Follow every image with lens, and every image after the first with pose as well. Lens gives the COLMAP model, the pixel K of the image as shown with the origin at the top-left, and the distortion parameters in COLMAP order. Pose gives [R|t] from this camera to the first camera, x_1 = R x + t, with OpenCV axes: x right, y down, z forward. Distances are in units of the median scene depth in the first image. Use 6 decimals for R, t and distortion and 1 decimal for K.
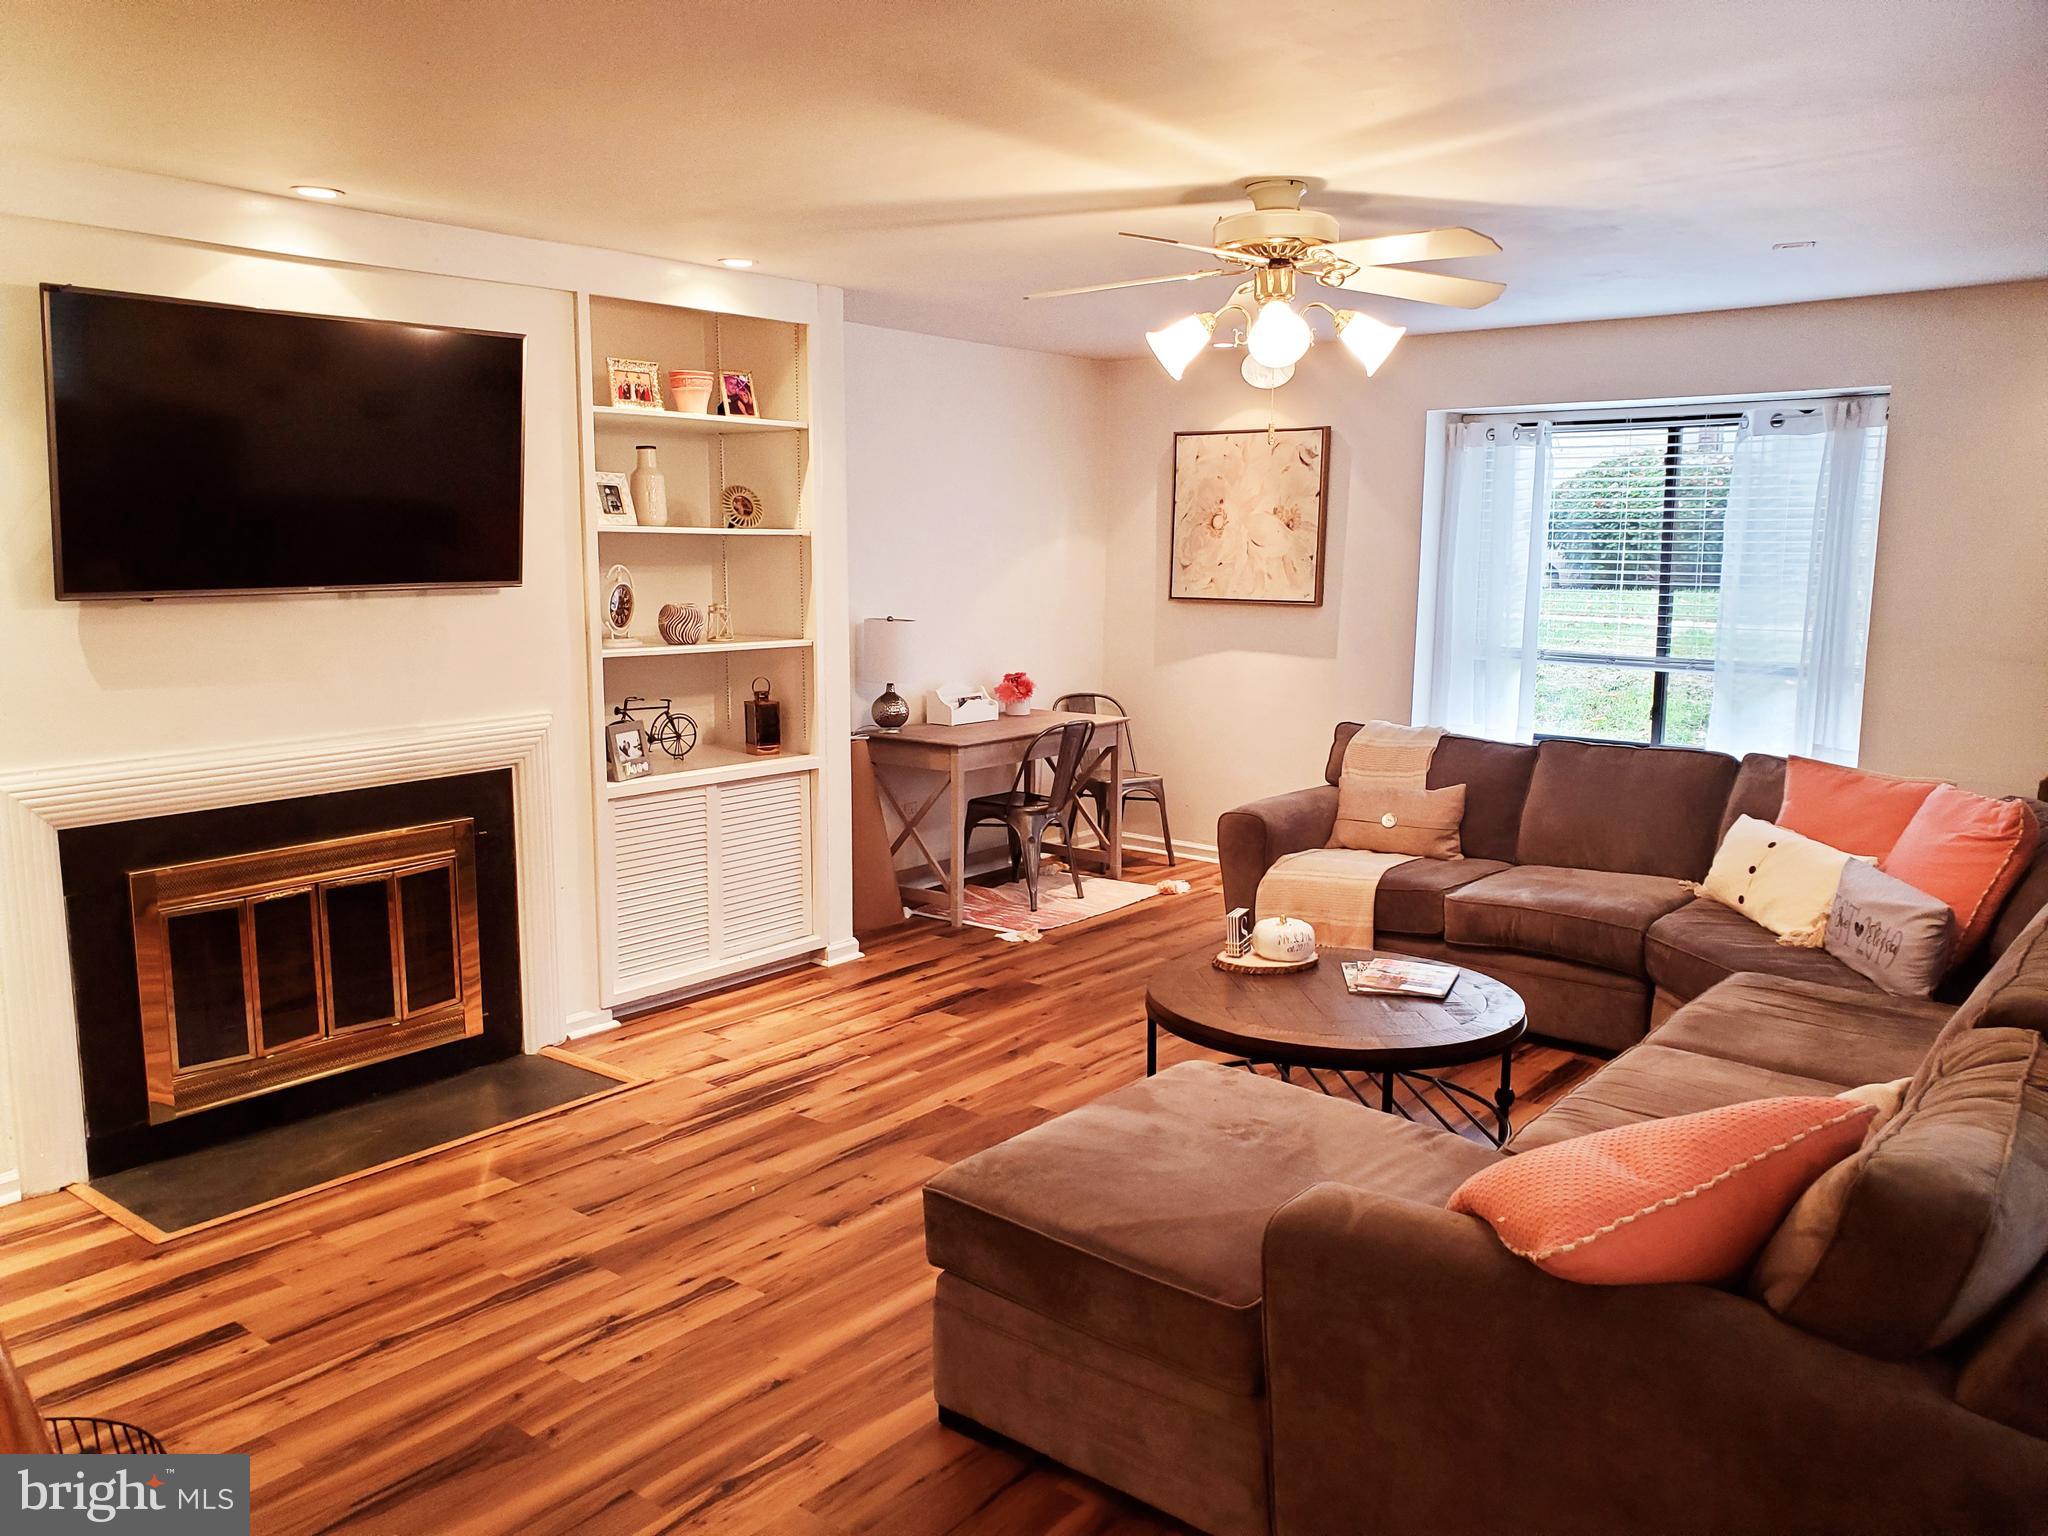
lens RADIAL K [[1601.8, 0, 1031.2], [0, 1601.8, 777.8], [0, 0, 1]] dist [0.030639, -0.034537]
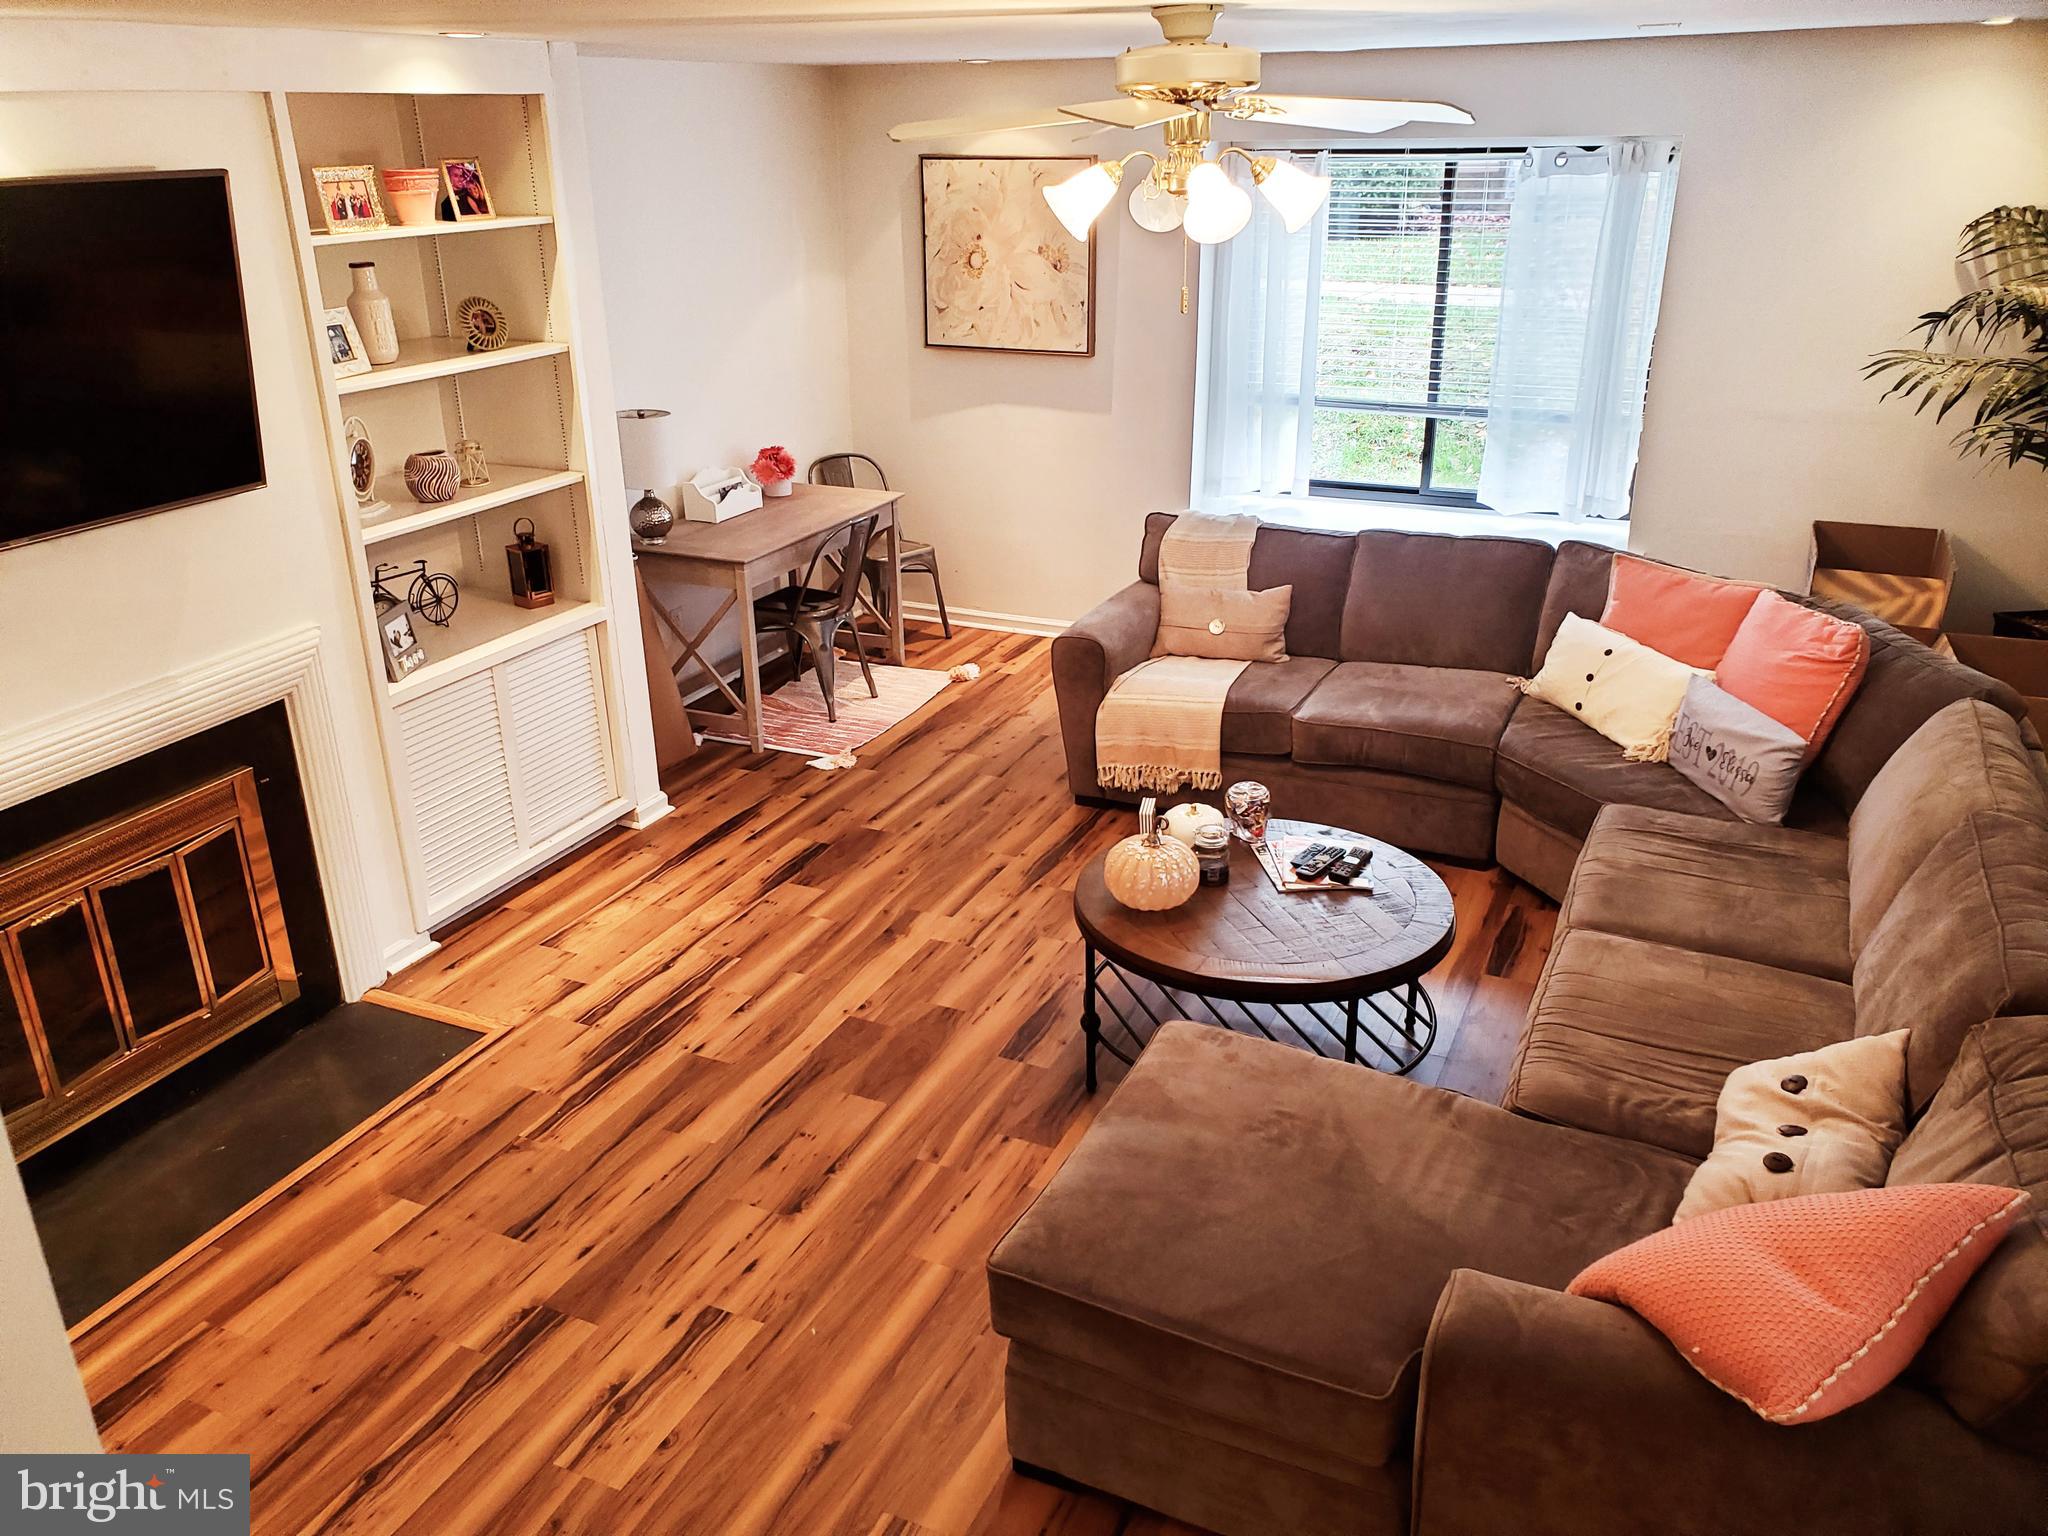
lens RADIAL K [[1601.8, 0, 1031.0], [0, 1601.8, 781.4], [0, 0, 1]] dist [0.030639, -0.034537]
pose [[0.970264, -0.107862, 0.216688, -0.127334], [0.052586, 0.967774, 0.246270, -0.148687], [-0.236268, -0.227552, 0.944668, 0.095607]]
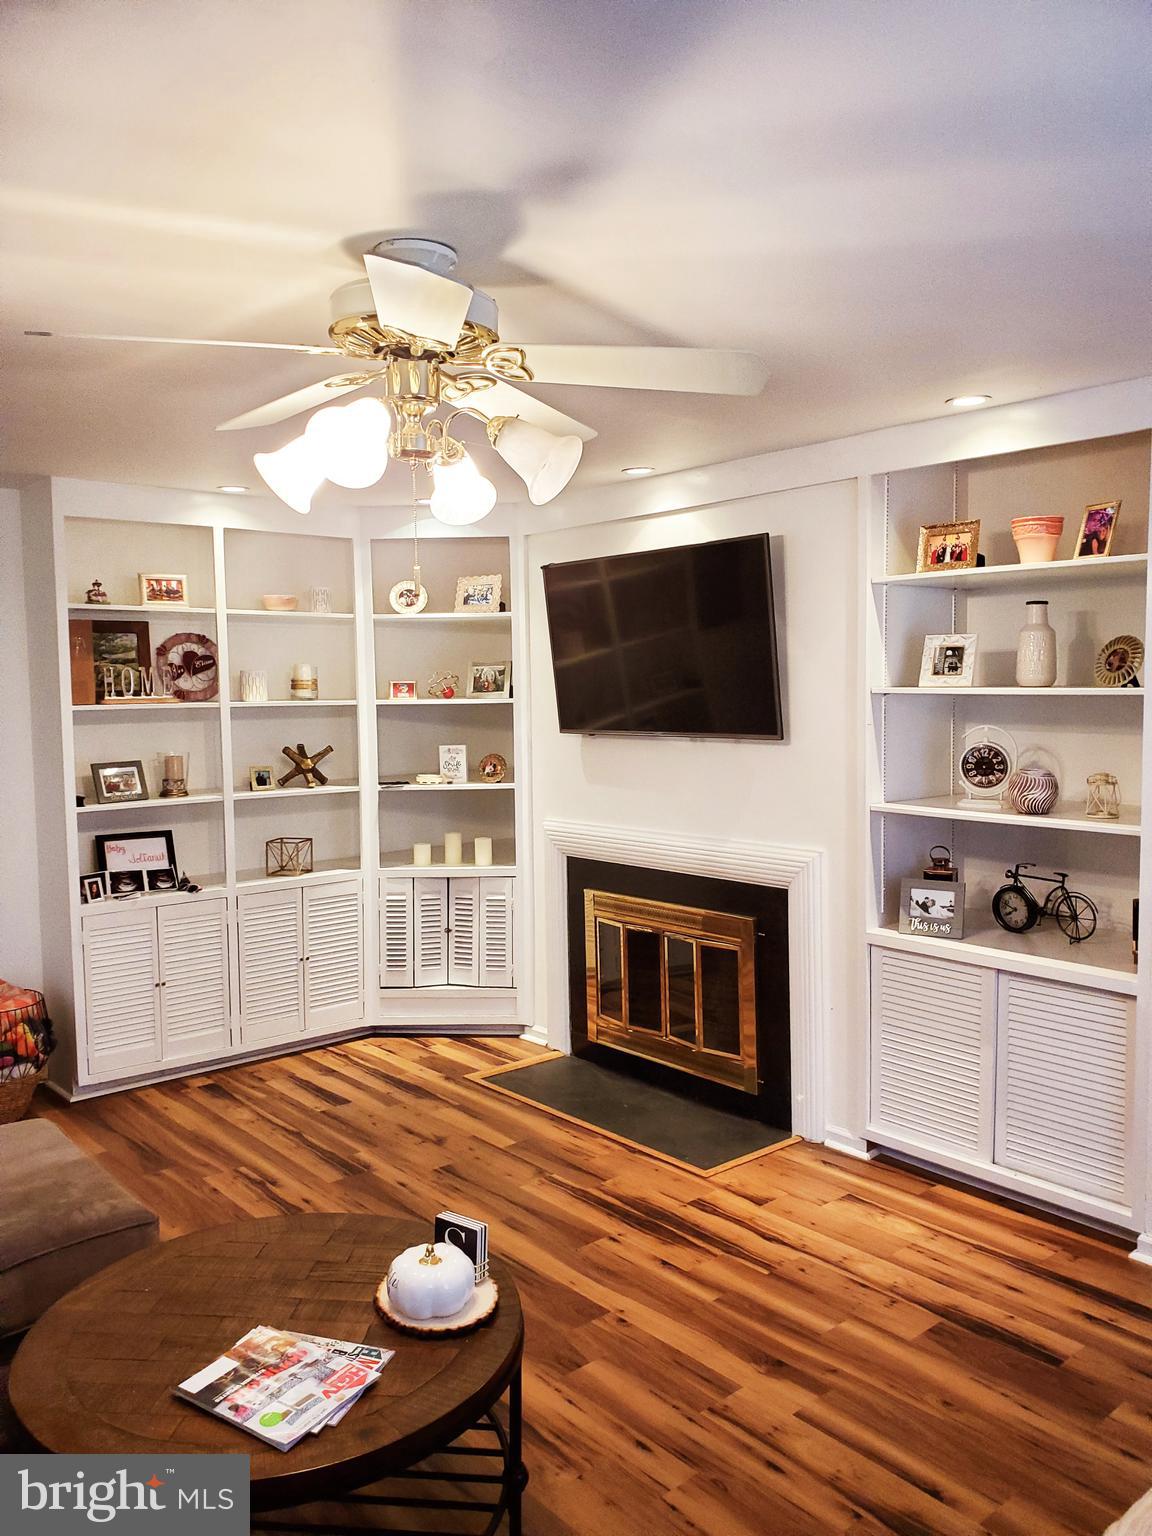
lens RADIAL K [[1201.4, 0, 575.2], [0, 1201.4, 757.8], [0, 0, 1]] dist [0.030639, -0.034537]
pose [[-0.190402, 0.062392, -0.979722, 0.564660], [-0.137229, 0.986488, 0.089493, -0.157448], [0.972067, 0.151486, -0.179267, 0.971221]]
